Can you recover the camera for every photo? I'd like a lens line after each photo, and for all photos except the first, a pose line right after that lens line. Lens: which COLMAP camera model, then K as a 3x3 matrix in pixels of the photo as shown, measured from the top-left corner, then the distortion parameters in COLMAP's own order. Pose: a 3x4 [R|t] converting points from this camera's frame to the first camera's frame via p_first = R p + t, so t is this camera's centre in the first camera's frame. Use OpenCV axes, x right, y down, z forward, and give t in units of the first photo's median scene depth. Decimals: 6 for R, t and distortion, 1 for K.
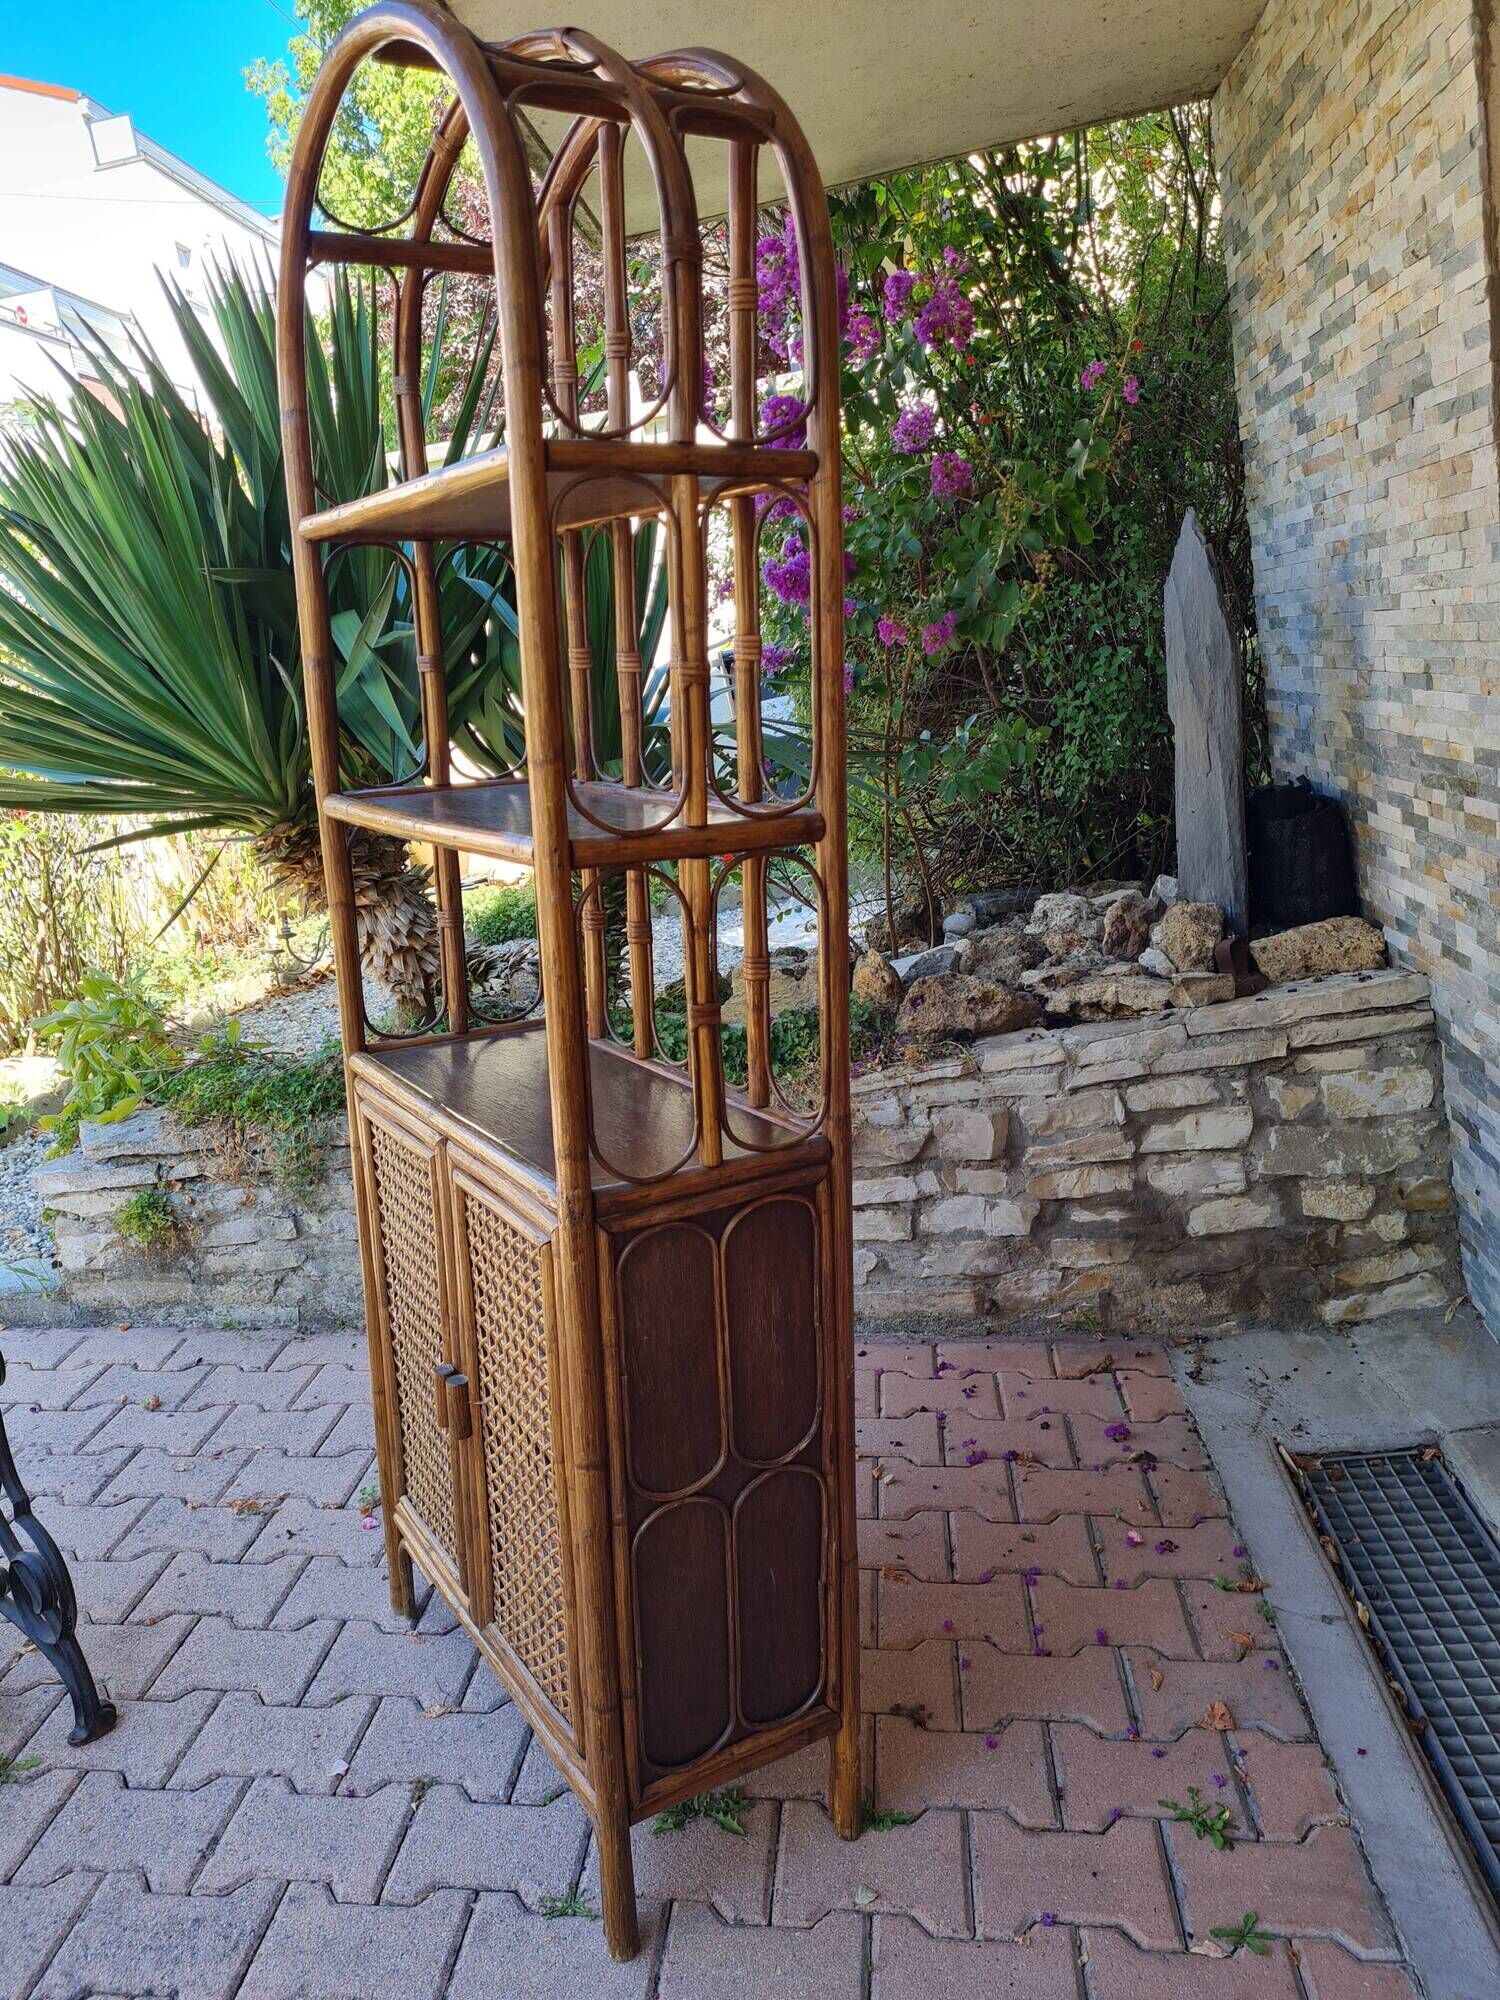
lens RADIAL K [[1521.2, 0, 724.9], [0, 1521.2, 989.5], [0, 0, 1]] dist [0.049271, -0.042223]
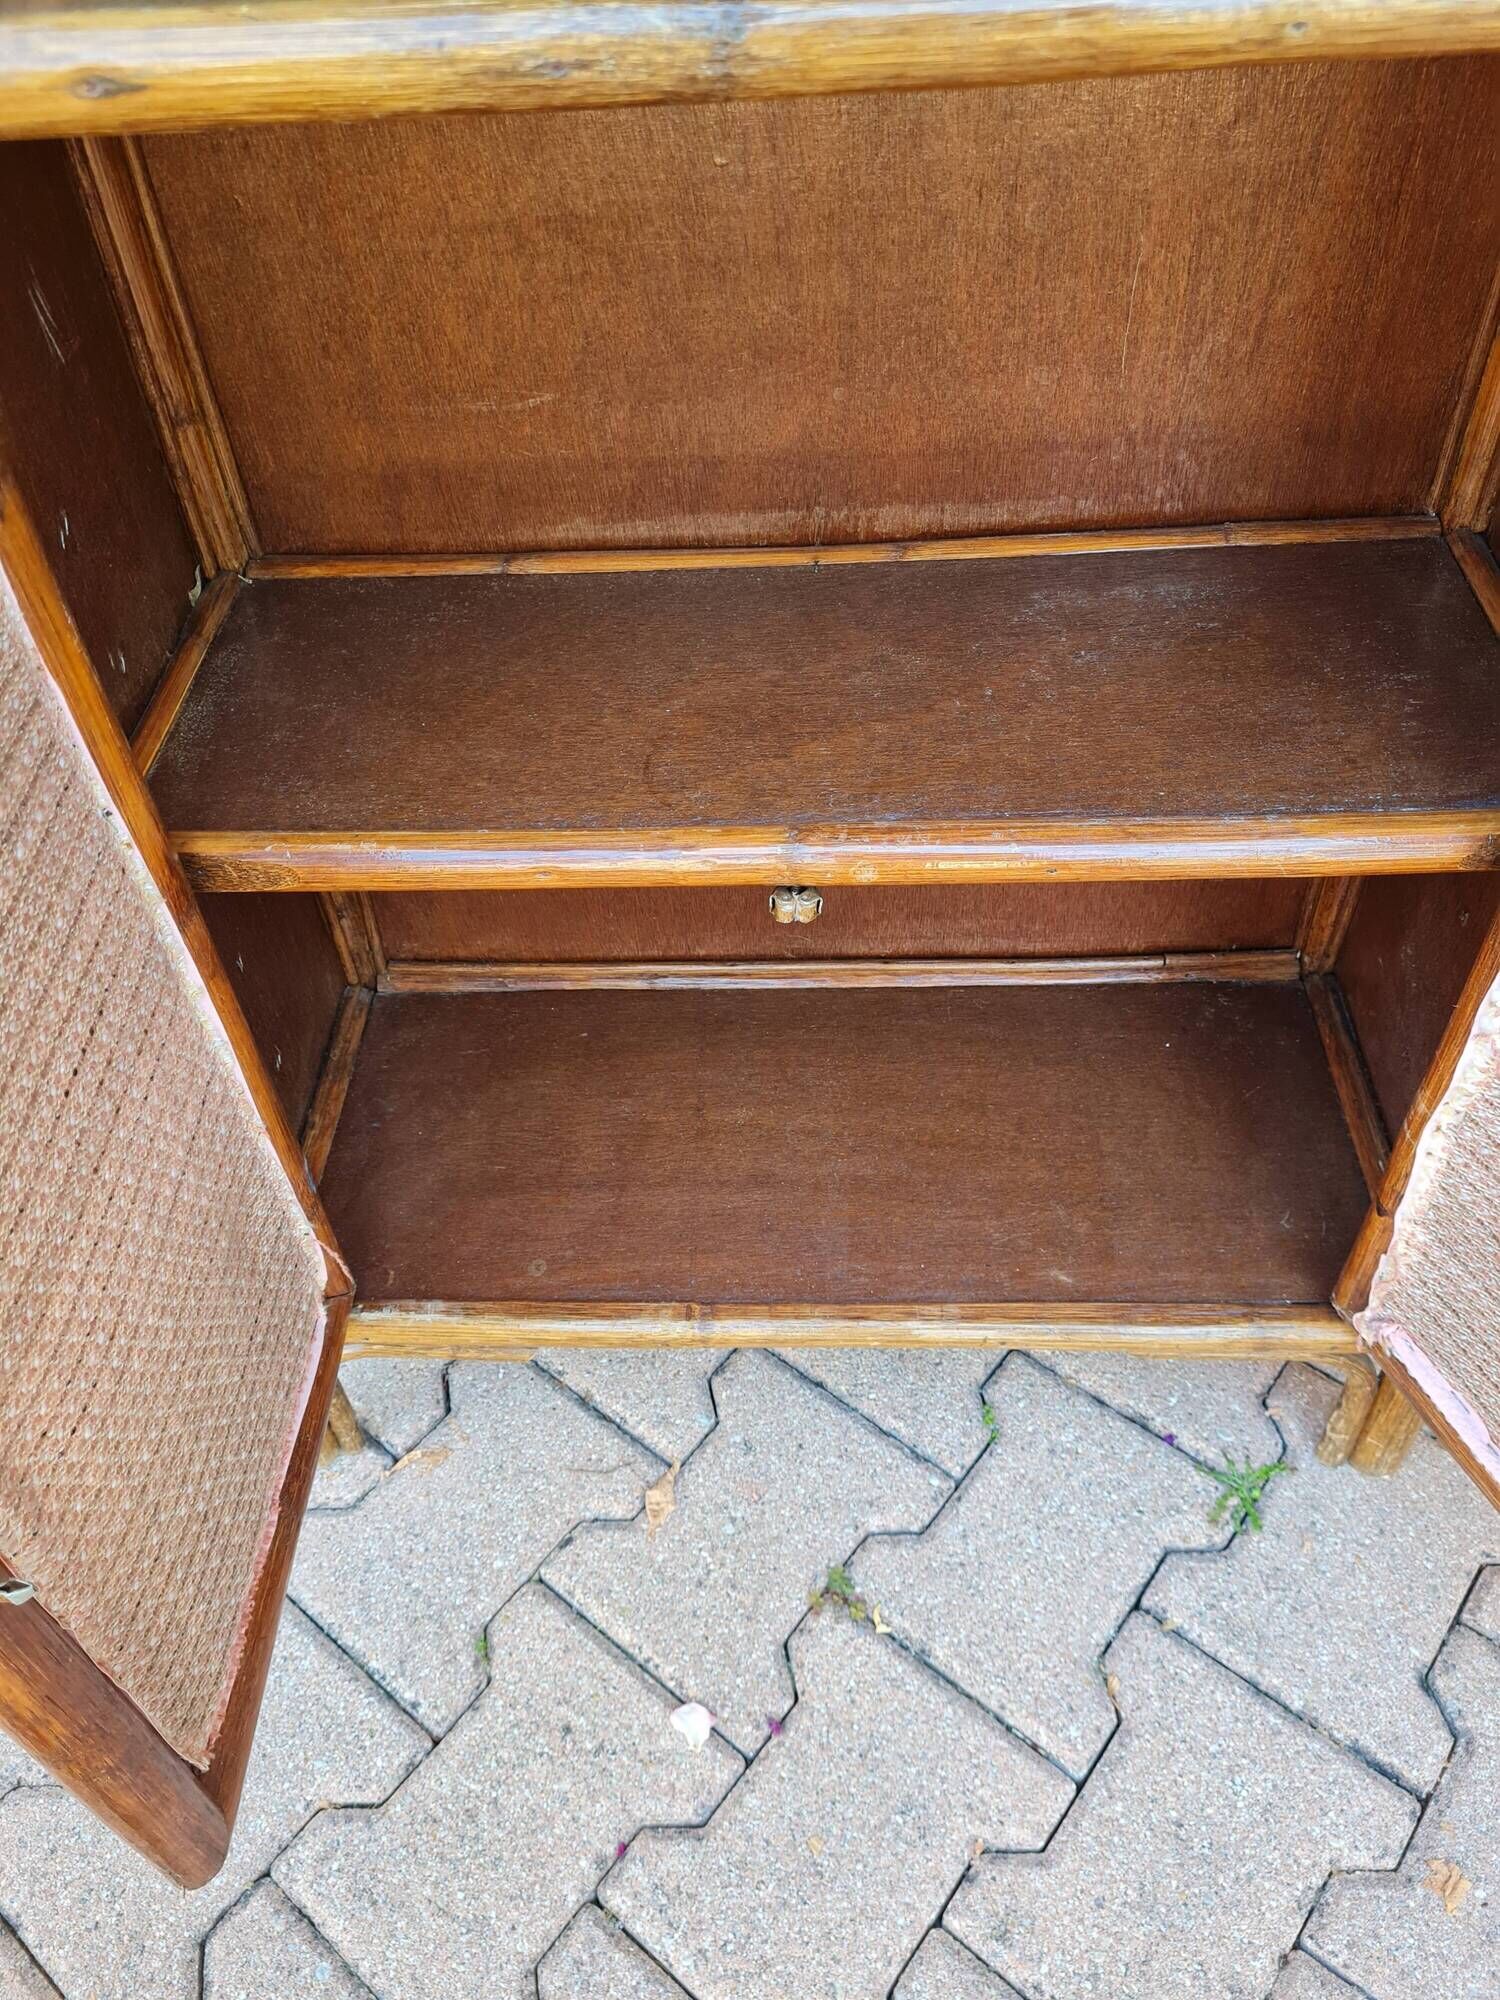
lens RADIAL K [[1521.2, 0, 734.2], [0, 1521.2, 1002.3], [0, 0, 1]] dist [0.049271, -0.042223]
pose [[0.544514, -0.596538, 0.589616, -0.262354], [0.221322, 0.780243, 0.585011, 0.038072], [-0.809025, -0.188052, 0.556879, 0.514476]]
